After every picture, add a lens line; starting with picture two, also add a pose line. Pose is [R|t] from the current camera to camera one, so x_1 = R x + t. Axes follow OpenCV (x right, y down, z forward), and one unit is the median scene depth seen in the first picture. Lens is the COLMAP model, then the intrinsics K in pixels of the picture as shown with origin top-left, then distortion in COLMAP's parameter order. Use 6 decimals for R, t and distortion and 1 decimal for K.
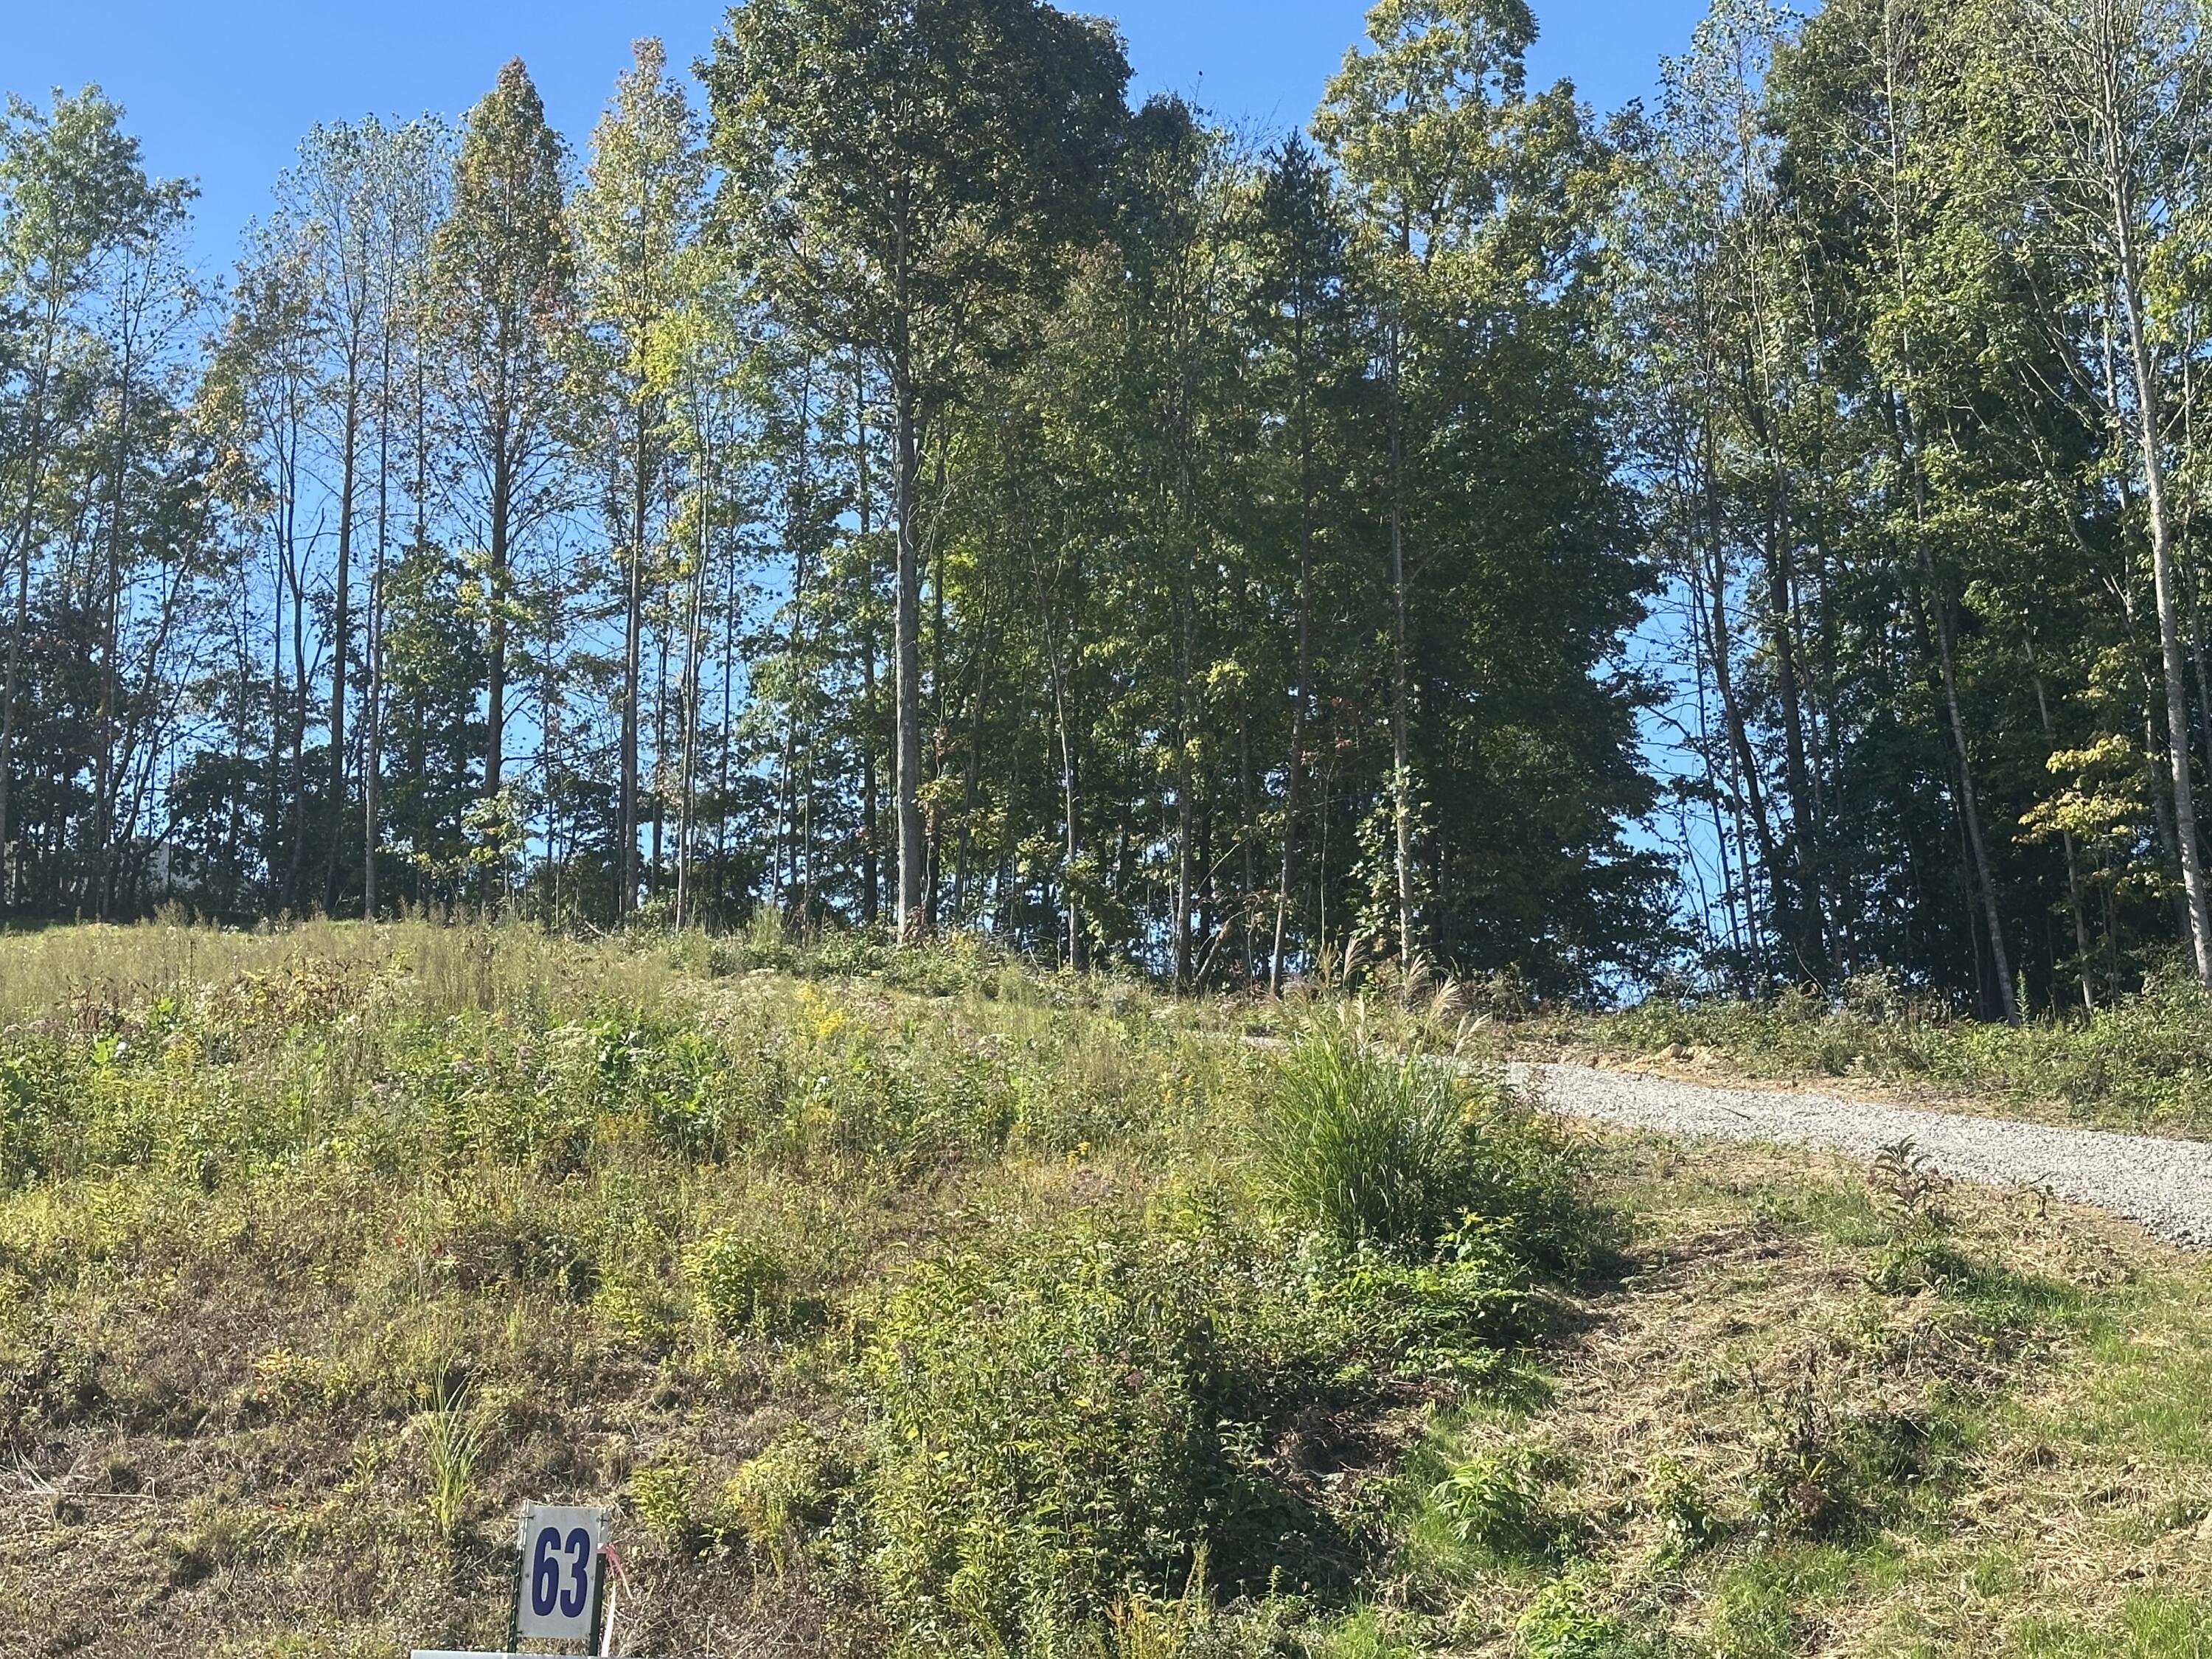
lens RADIAL K [[3242.9, 0, 1106.0], [0, 3242.9, 829.5], [0, 0, 1]] dist [0.175459, -0.208831]
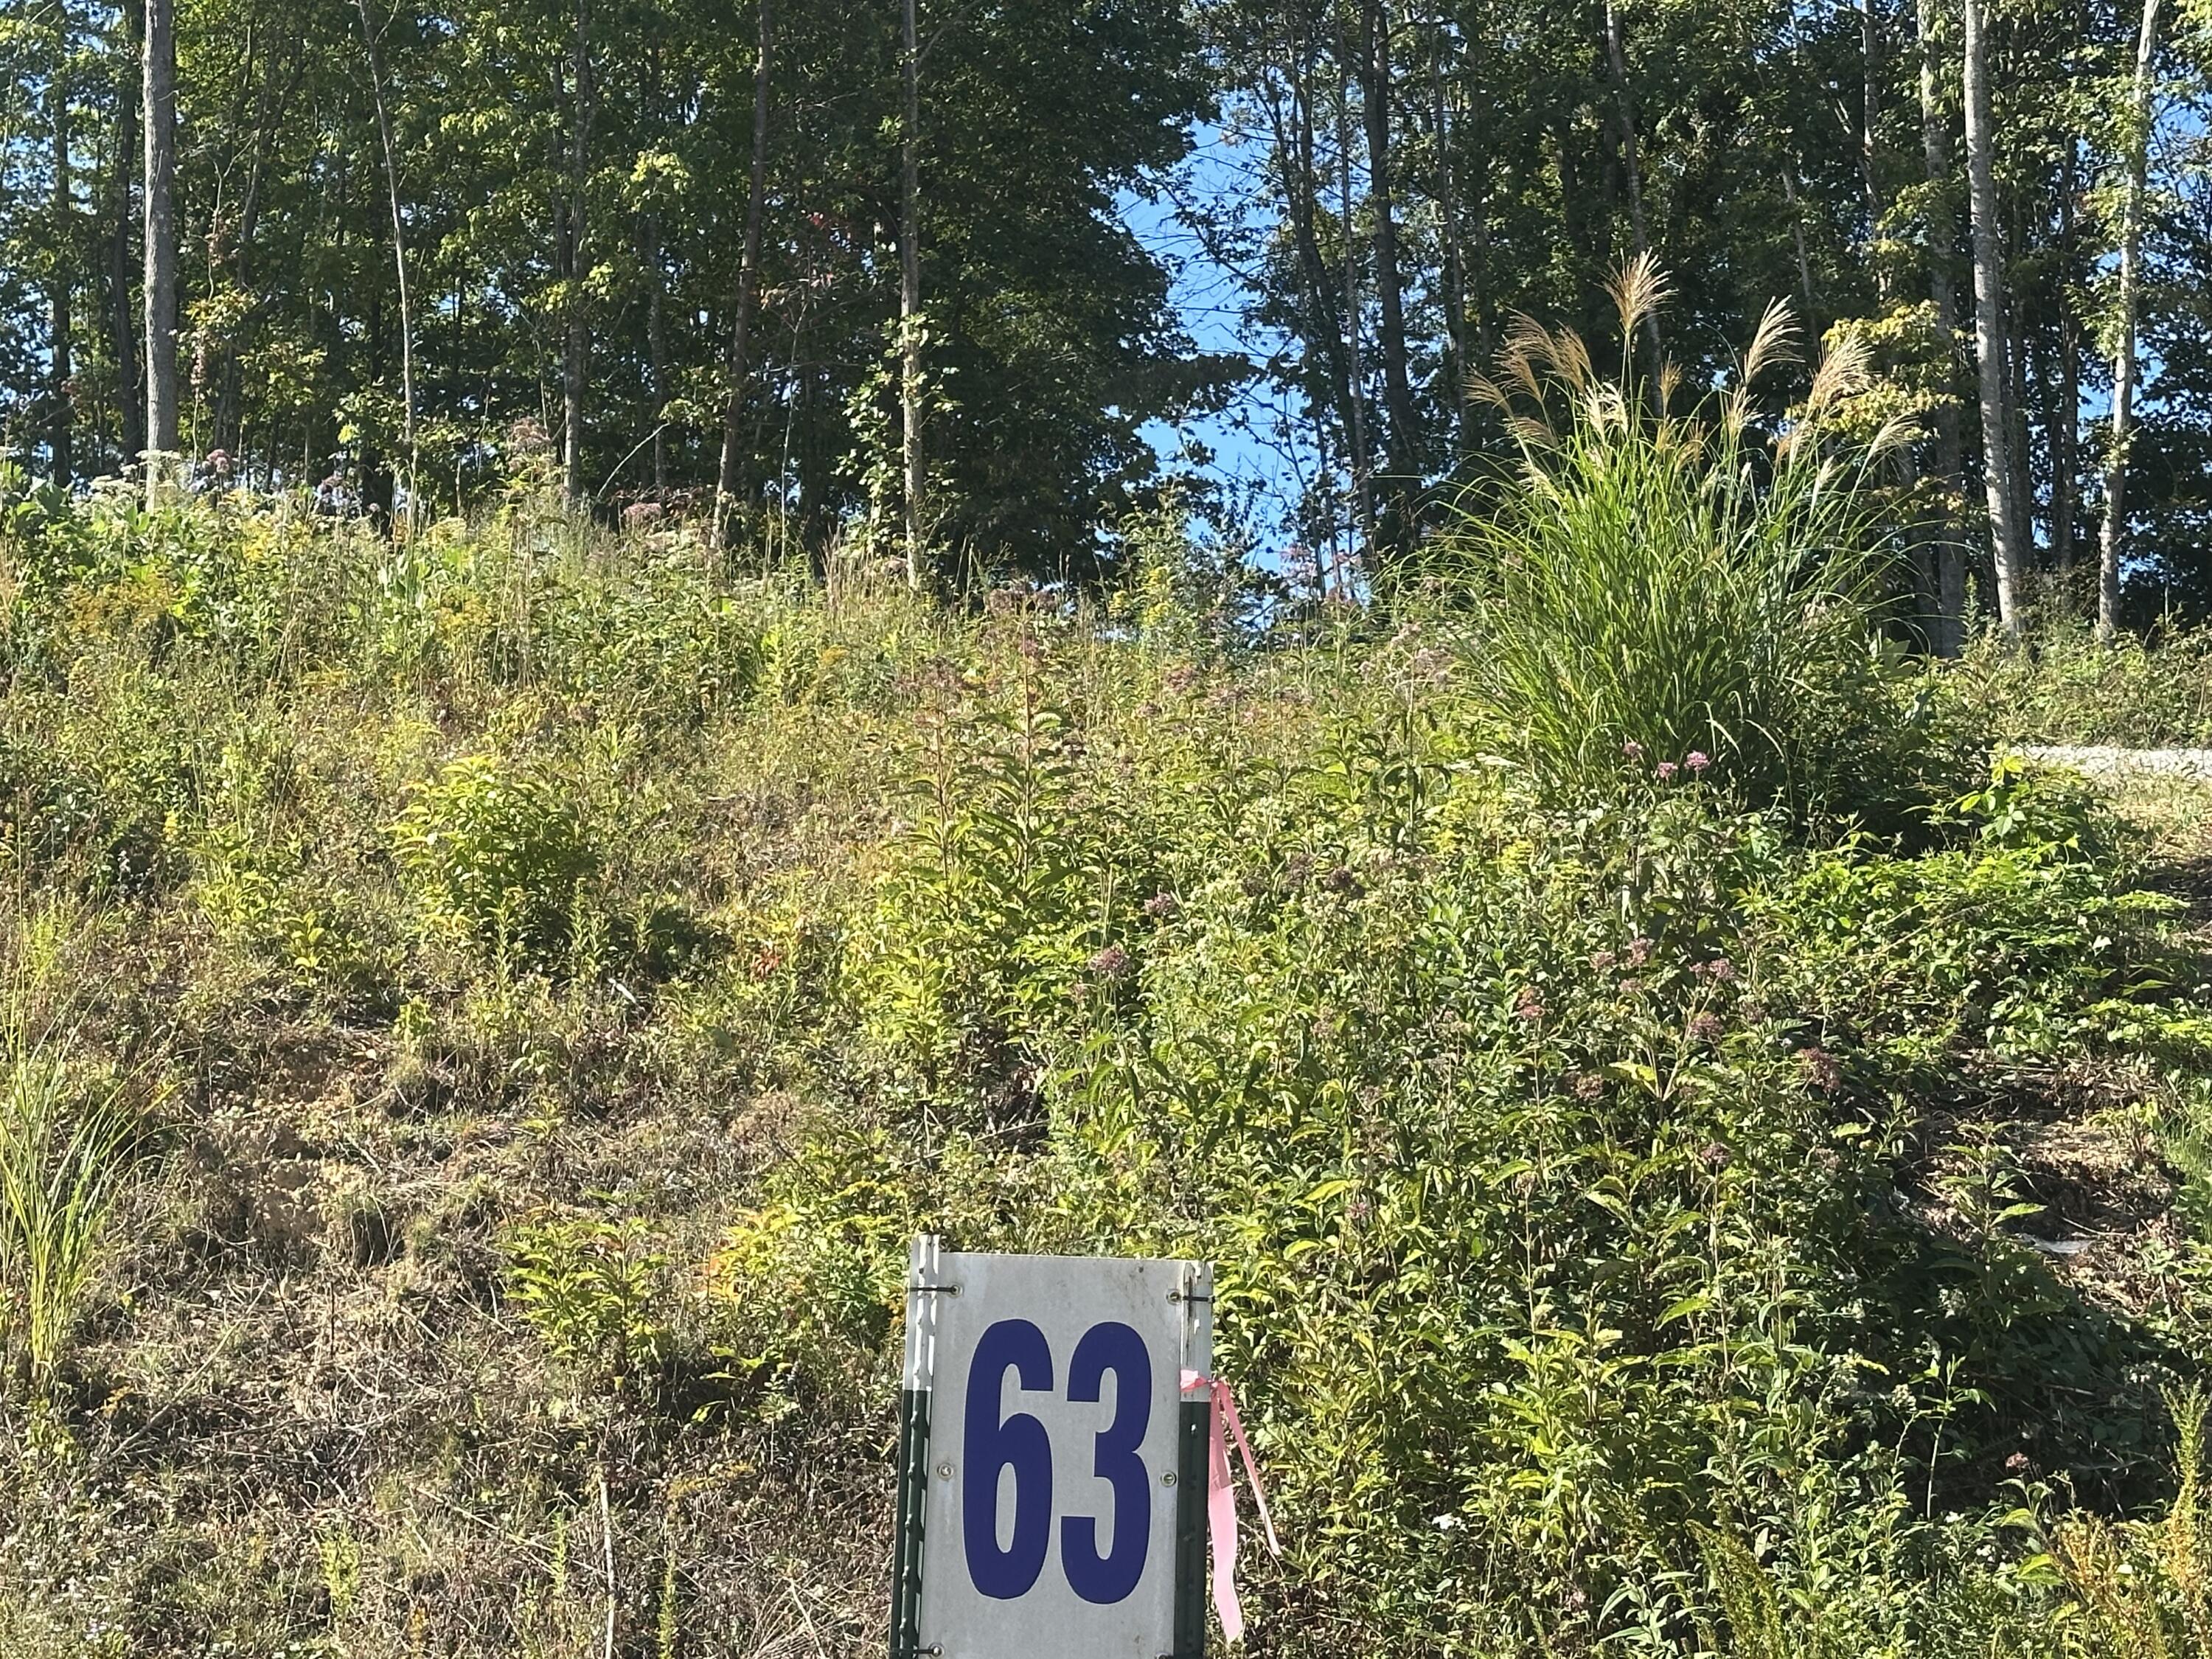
lens RADIAL K [[4110.5, 0, 1106.0], [0, 4110.5, 829.5], [0, 0, 1]] dist [0.067388, 0.108652]
pose [[0.978018, 0.024113, 0.207123, -0.325260], [-0.039326, 0.996796, 0.069645, 0.186040], [-0.204780, -0.076259, 0.975833, 0.832287]]
